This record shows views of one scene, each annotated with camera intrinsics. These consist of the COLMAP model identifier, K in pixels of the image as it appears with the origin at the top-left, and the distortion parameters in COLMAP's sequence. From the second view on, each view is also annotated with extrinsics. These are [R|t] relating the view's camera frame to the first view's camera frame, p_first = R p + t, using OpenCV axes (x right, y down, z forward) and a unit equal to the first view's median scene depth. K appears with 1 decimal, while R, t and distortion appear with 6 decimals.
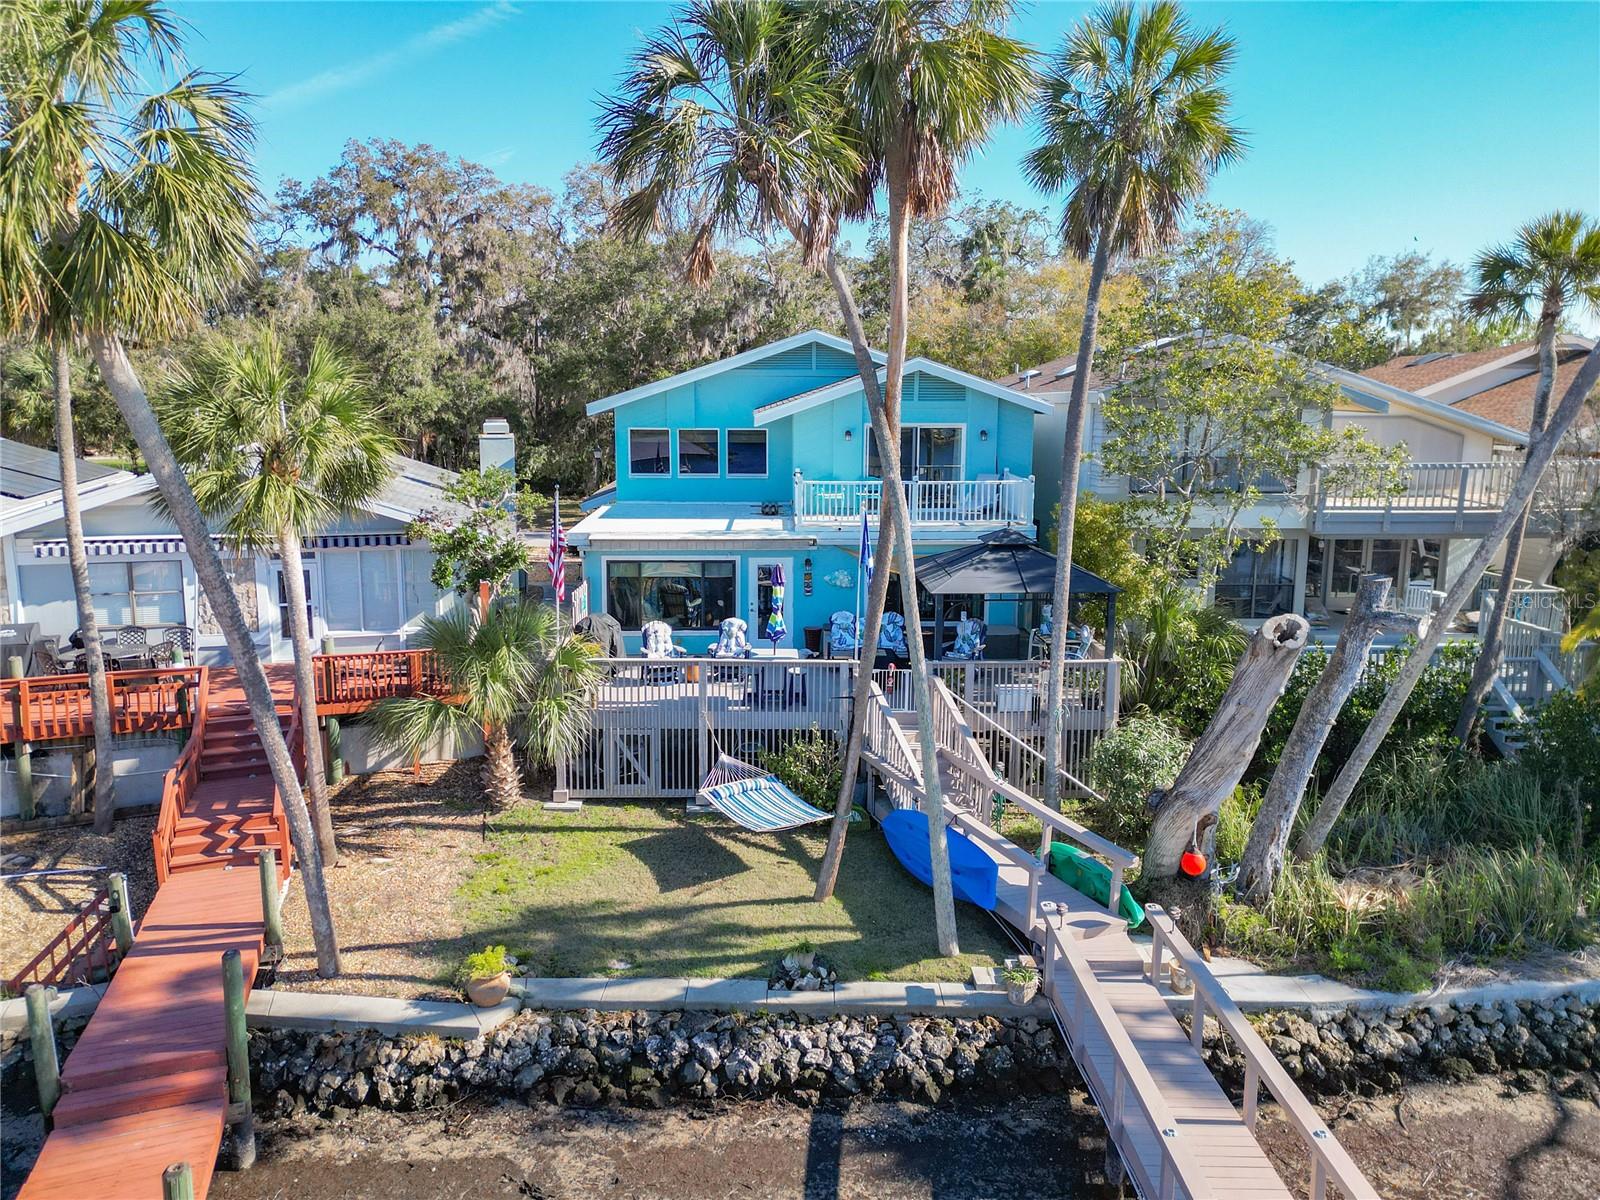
lens RADIAL K [[1146.4, 0, 805.6], [0, 1146.4, 552.9], [0, 0, 1]] dist [0.083079, -0.088156]
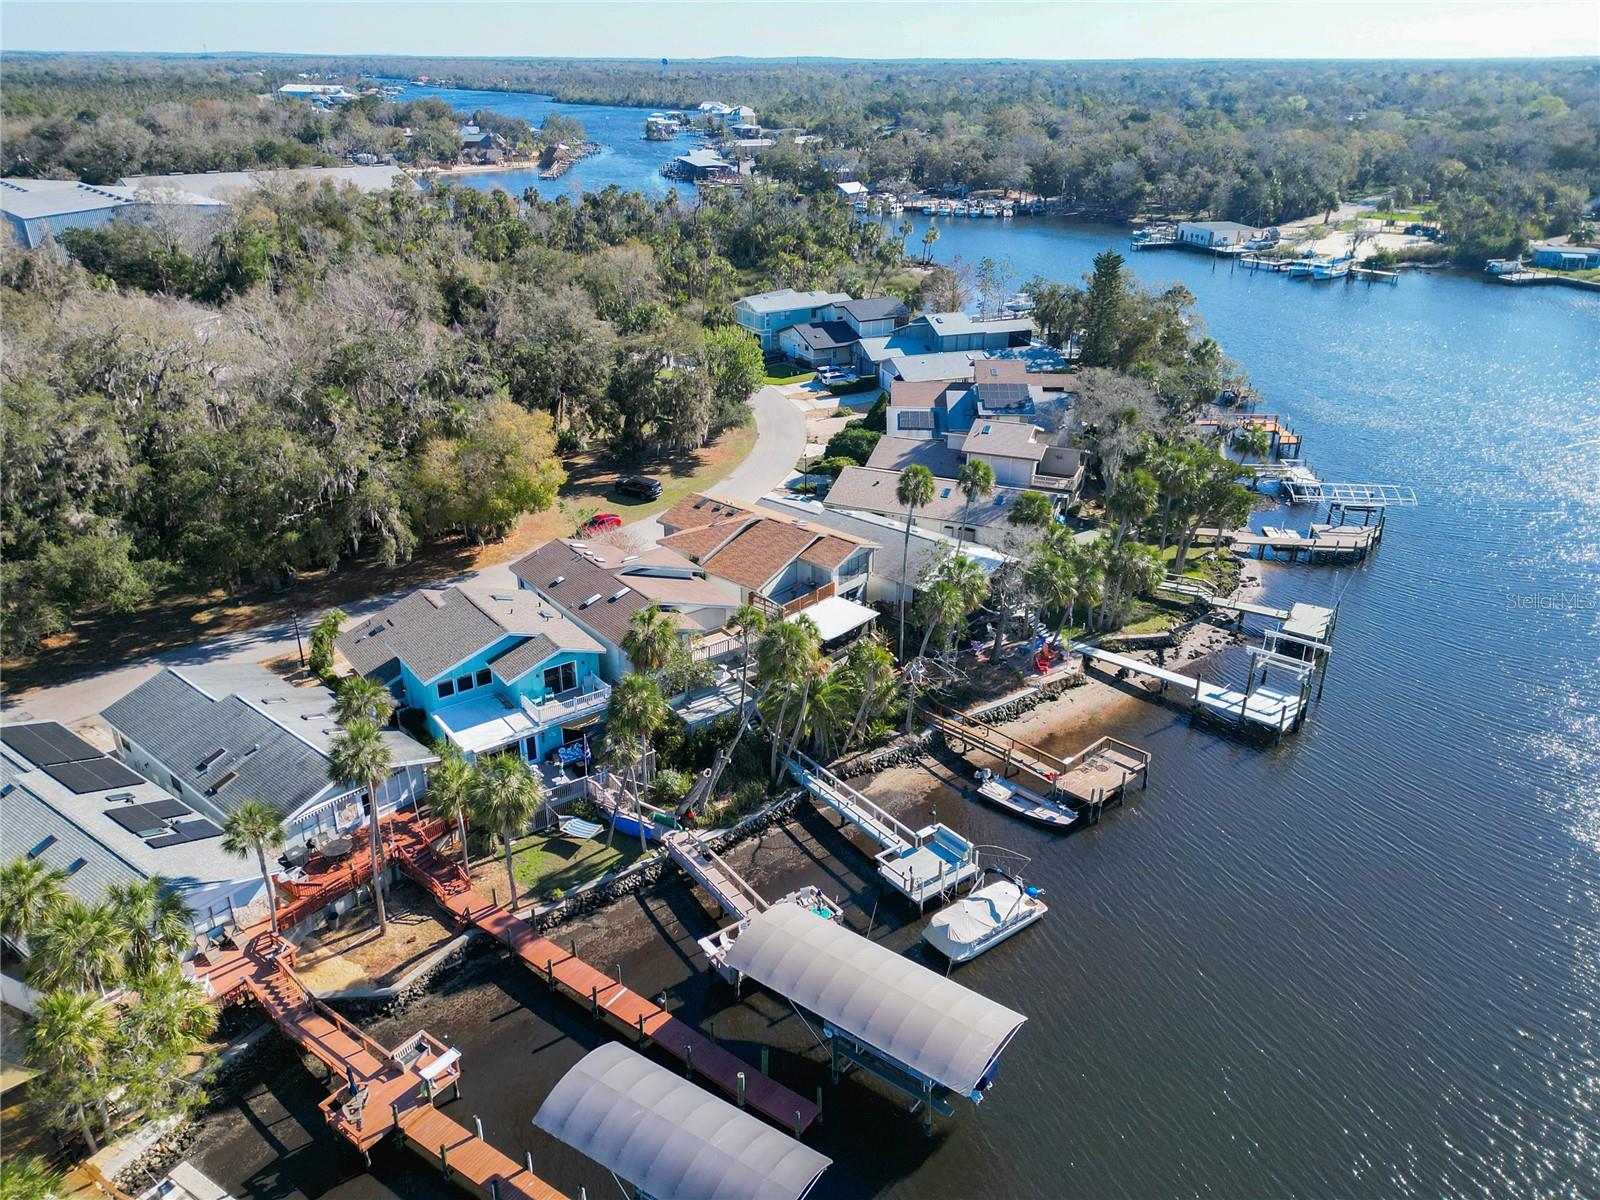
lens RADIAL K [[1157.9, 0, 807.7], [0, 1157.9, 547.8], [0, 0, 1]] dist [0.141058, -0.203653]
pose [[0.819298, -0.208316, 0.534186, -1.216932], [0.071481, 0.961506, 0.265325, -1.536506], [-0.568895, -0.179196, 0.802650, -2.197217]]
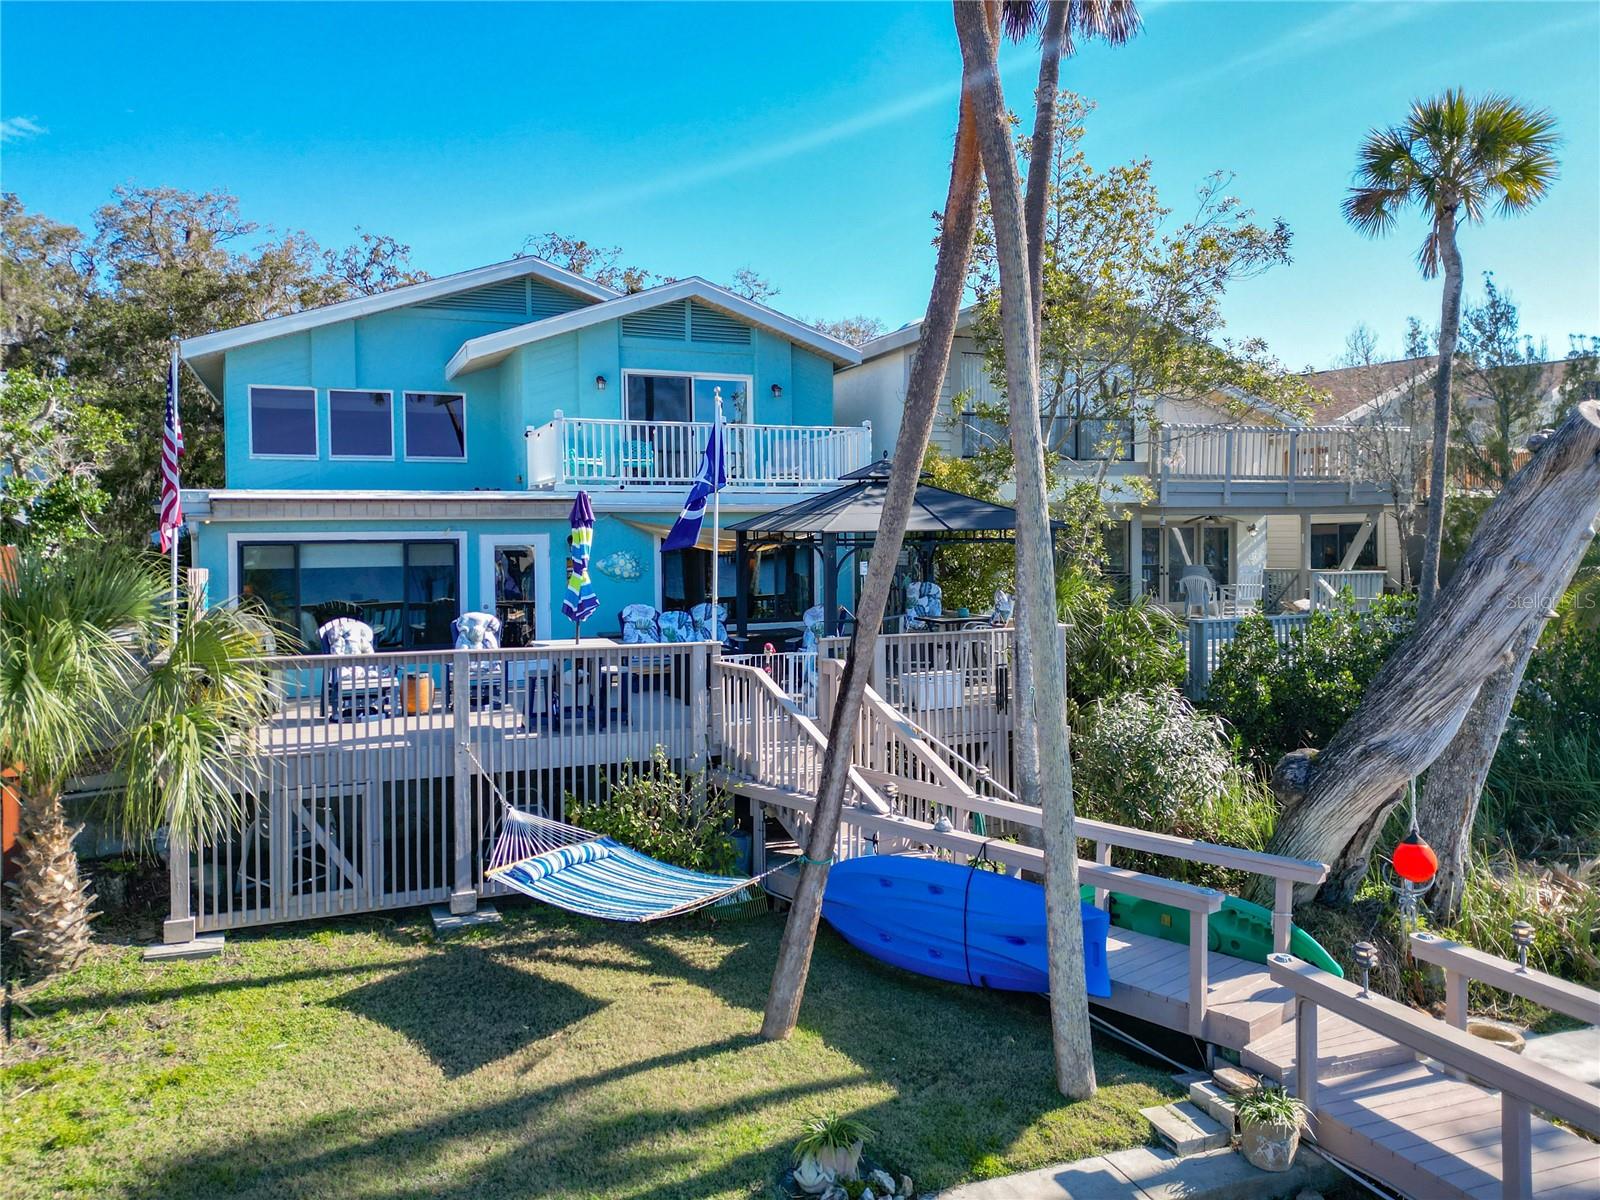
lens RADIAL K [[1146.4, 0, 805.6], [0, 1146.4, 552.9], [0, 0, 1]] dist [0.083079, -0.088156]
pose [[0.936846, -0.019258, 0.349211, -0.137456], [0.060083, 0.992500, -0.106457, 0.122832], [-0.344541, 0.120715, 0.930977, 0.420845]]
